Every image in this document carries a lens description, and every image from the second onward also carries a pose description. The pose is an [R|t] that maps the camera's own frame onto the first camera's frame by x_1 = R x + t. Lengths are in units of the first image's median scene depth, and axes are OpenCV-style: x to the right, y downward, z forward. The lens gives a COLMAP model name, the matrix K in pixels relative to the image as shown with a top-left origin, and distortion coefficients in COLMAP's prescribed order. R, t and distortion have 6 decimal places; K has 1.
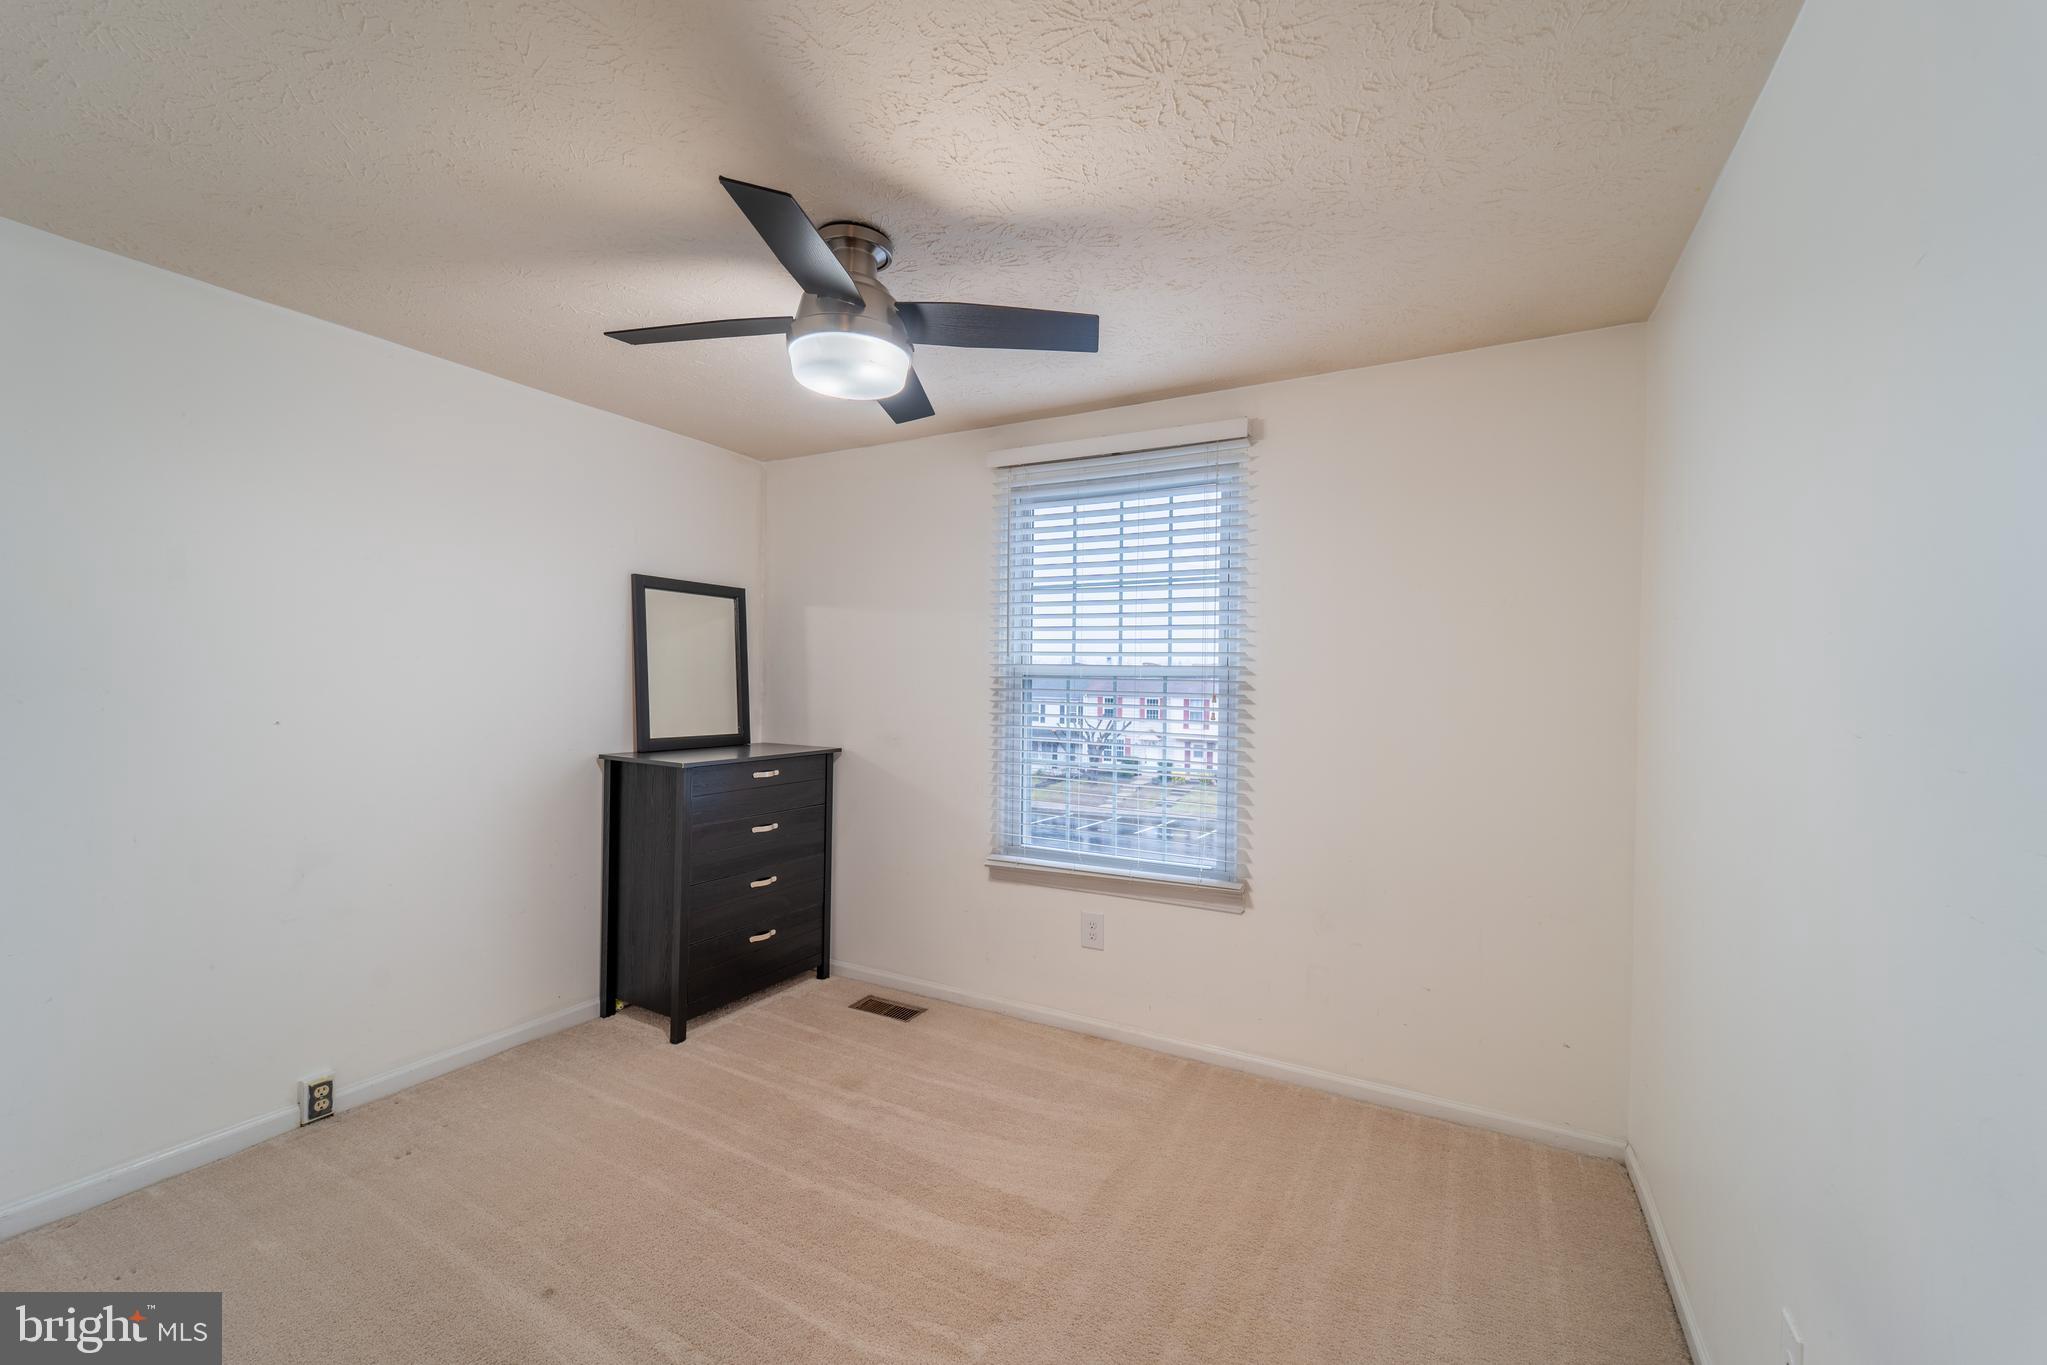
lens RADIAL K [[812.5, 0, 1023.5], [0, 812.5, 682.5], [0, 0, 1]] dist [0.000578, -0.000351]
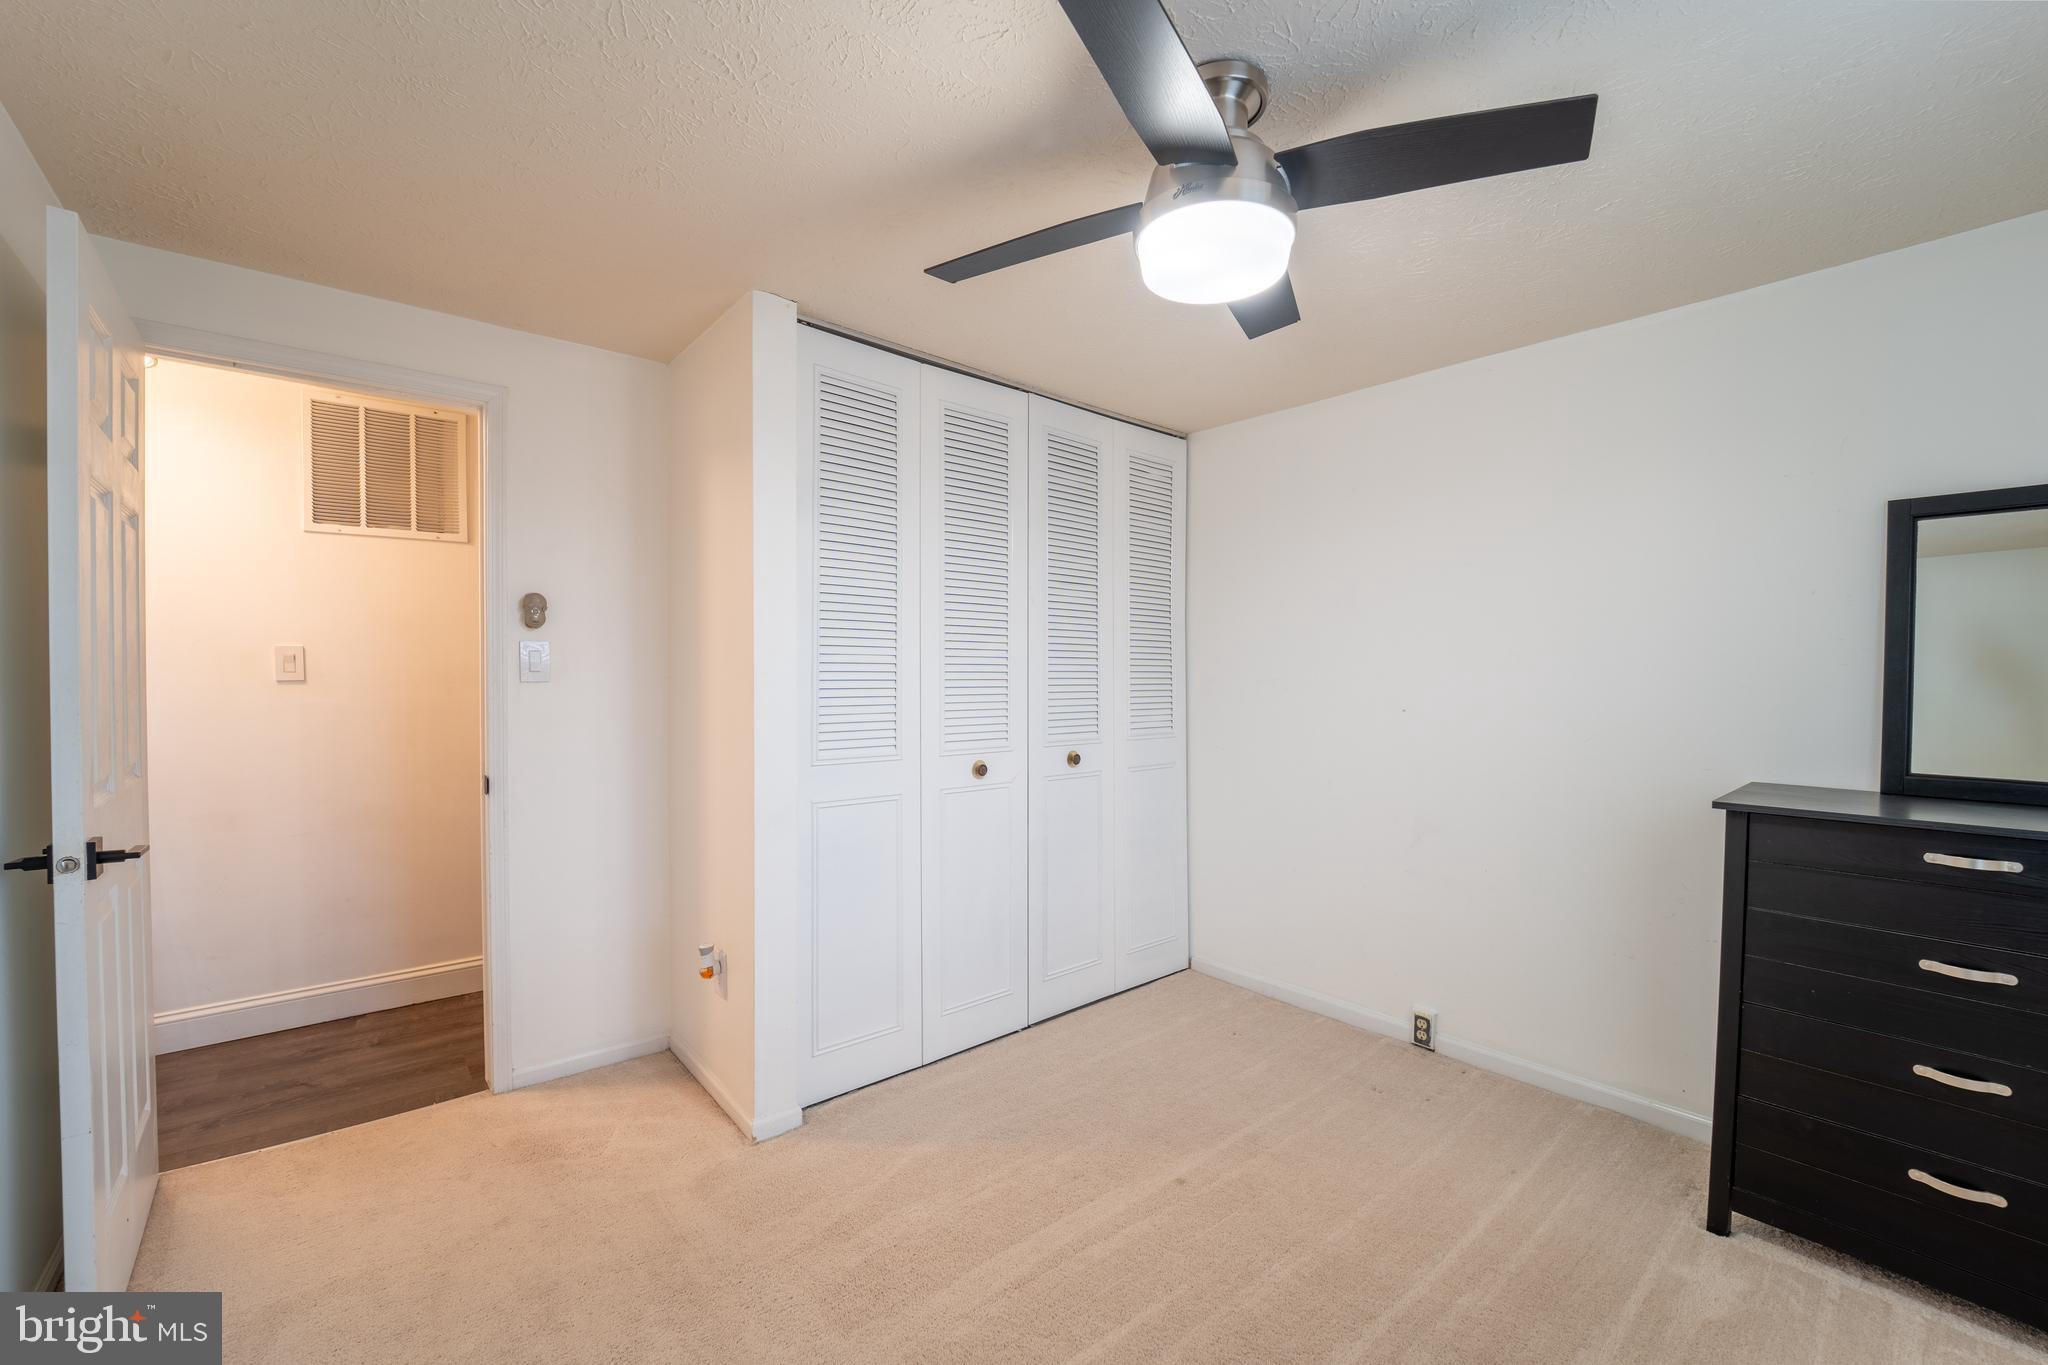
lens RADIAL K [[812.9, 0, 1024.0], [0, 812.9, 682.5], [0, 0, 1]] dist [0.000578, -0.000351]
pose [[-0.331161, -0.005502, -0.943558, 0.445694], [-0.006092, 0.999975, -0.003692, 0.013067], [0.943555, 0.004526, -0.331186, 0.834978]]
